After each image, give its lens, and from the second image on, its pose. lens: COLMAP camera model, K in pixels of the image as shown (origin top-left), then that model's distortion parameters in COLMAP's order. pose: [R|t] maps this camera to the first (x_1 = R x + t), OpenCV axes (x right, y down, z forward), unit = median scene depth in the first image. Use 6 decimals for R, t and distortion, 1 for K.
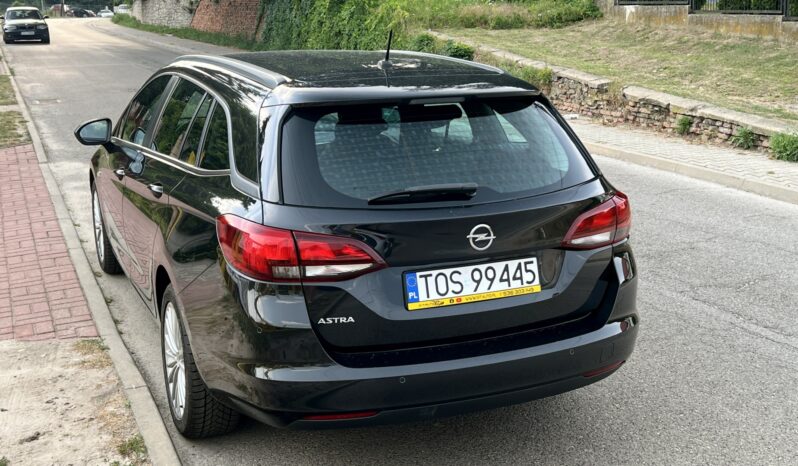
lens RADIAL K [[936.5, 0, 389.7], [0, 936.5, 233.7], [0, 0, 1]] dist [0.170509, -0.445527]
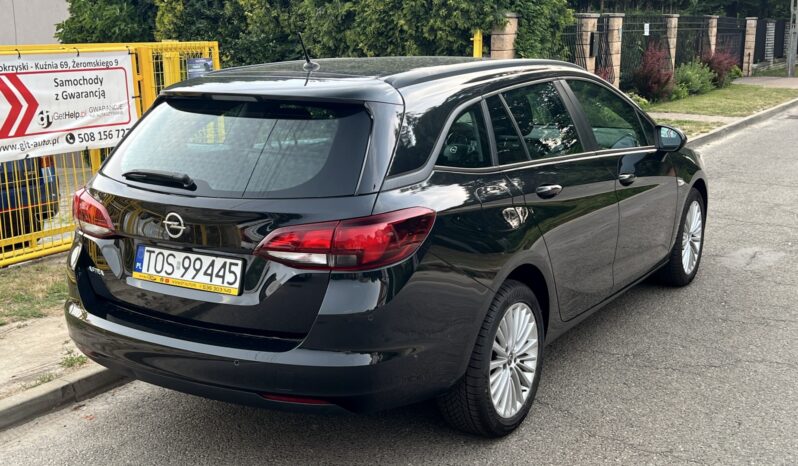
lens RADIAL K [[936.5, 0, 389.7], [0, 936.5, 233.7], [0, 0, 1]] dist [0.170509, -0.445527]
pose [[0.574381, 0.173377, -0.800017, 1.059273], [-0.187177, 0.979238, 0.077831, -0.111870], [0.796901, 0.105040, 0.594908, 0.547523]]
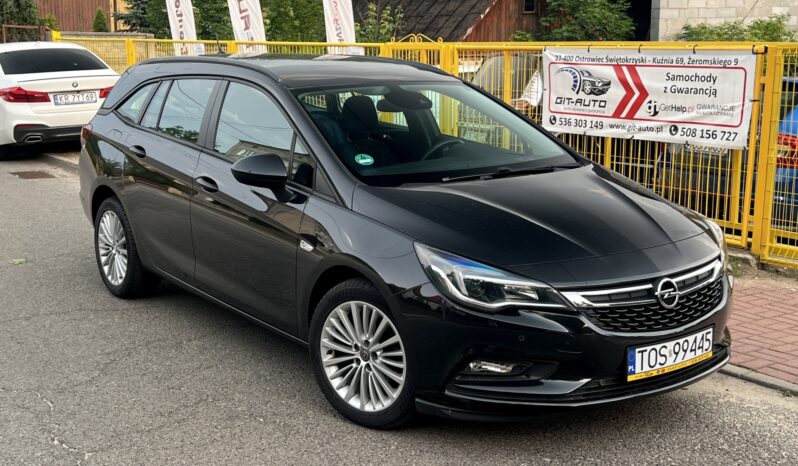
lens RADIAL K [[1010.4, 0, 400.6], [0, 1010.4, 233.9], [0, 0, 1]] dist [0.200548, -0.621351]
pose [[-0.970298, 0.054663, -0.235657, 0.149564], [-0.050480, 0.906942, 0.418221, -0.766964], [0.236589, 0.417695, -0.877244, 3.241978]]
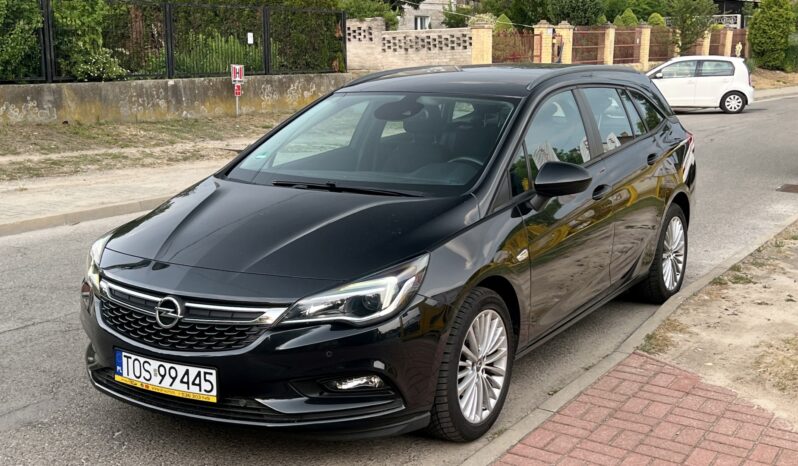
lens RADIAL K [[1011.0, 0, 396.2], [0, 1011.0, 234.6], [0, 0, 1]] dist [0.200019, -0.623604]
pose [[-0.583885, -0.139376, 0.799783, -1.547886], [0.200218, 0.930001, 0.308239, -0.597864], [-0.786760, 0.340107, -0.515108, 2.634363]]
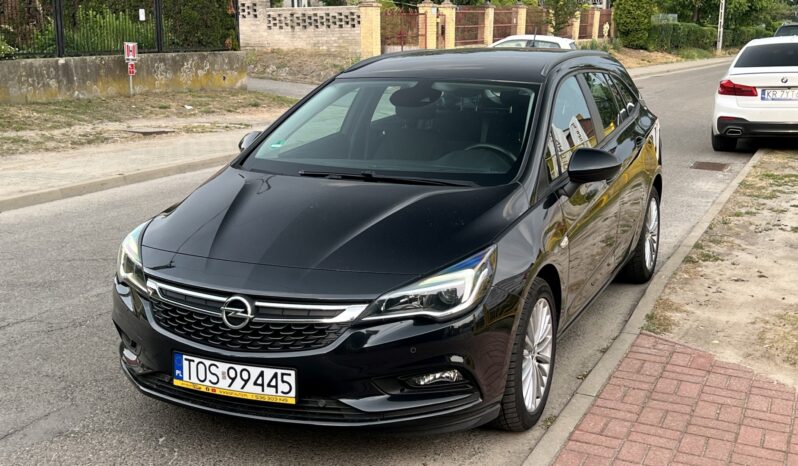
lens RADIAL K [[1010.4, 0, 400.6], [0, 1010.4, 233.9], [0, 0, 1]] dist [0.200548, -0.621351]
pose [[-0.691749, -0.141857, 0.708068, -1.374626], [0.173988, 0.918891, 0.354072, -0.652188], [-0.700865, 0.368124, -0.610960, 2.796307]]
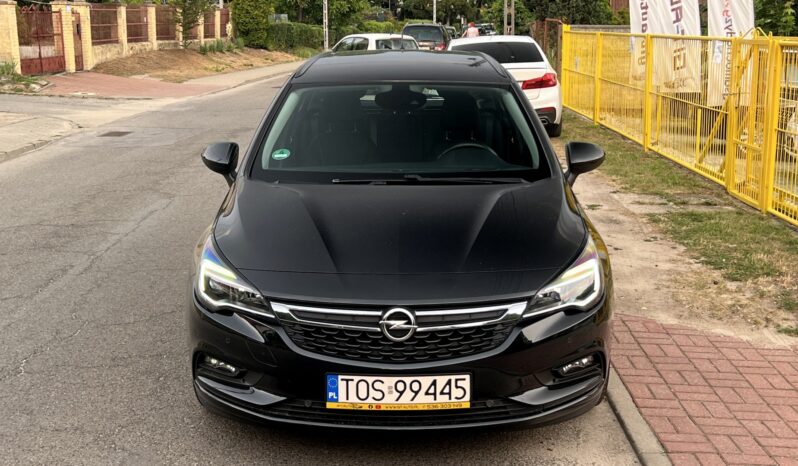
lens RADIAL K [[1010.4, 0, 400.6], [0, 1010.4, 233.9], [0, 0, 1]] dist [0.200548, -0.621351]
pose [[-0.919514, -0.071796, 0.386444, -0.879986], [0.101615, 0.906331, 0.410169, -0.748689], [-0.379695, 0.416425, -0.826089, 3.142228]]
